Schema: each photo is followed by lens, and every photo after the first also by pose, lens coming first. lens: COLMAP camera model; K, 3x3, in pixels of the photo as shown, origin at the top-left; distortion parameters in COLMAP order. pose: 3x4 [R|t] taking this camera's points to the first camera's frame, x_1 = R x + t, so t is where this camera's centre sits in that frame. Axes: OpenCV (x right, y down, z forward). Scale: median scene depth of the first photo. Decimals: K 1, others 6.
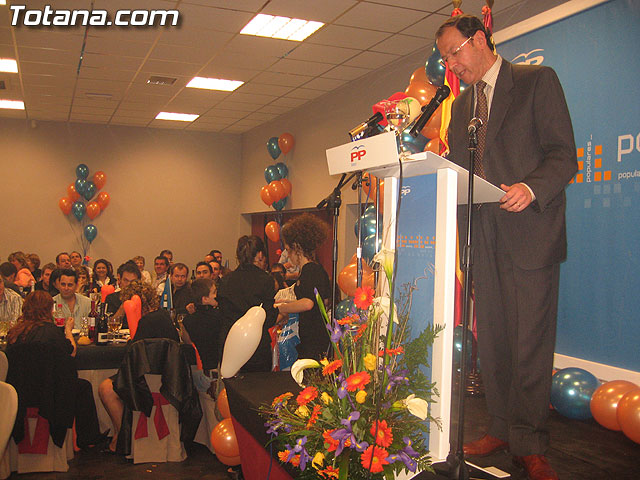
lens RADIAL K [[696.1, 0, 320.0], [0, 696.1, 240.0], [0, 0, 1]] dist [-0.111330, 0.041105]
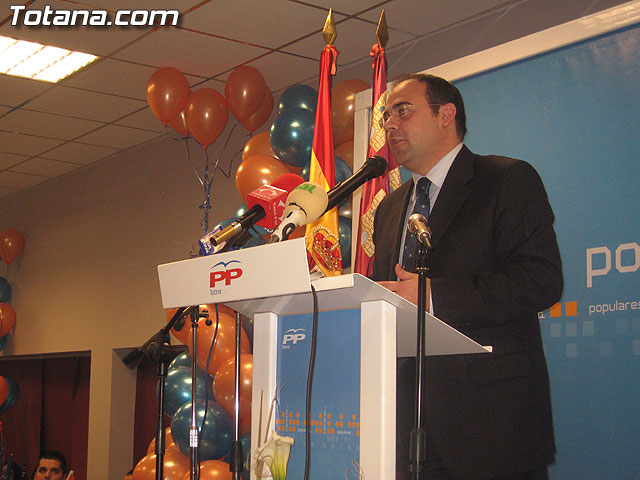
lens RADIAL K [[1096.3, 0, 320.0], [0, 1096.3, 240.0], [0, 0, 1]] dist [-0.272890, 0.976874]
pose [[0.965950, 0.025879, 0.257430, -0.101915], [0.011714, 0.989590, -0.143435, -0.018336], [-0.258463, 0.141567, 0.955592, 0.087387]]
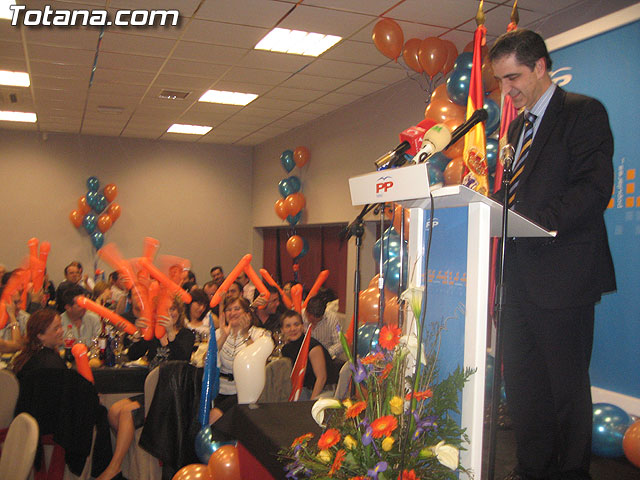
lens RADIAL K [[696.1, 0, 320.0], [0, 696.1, 240.0], [0, 0, 1]] dist [-0.111330, 0.041105]
pose [[0.999870, 0.003993, -0.015615, -0.016701], [-0.004168, 0.999928, -0.011213, -0.036392], [0.015569, 0.011277, 0.999815, 0.051352]]
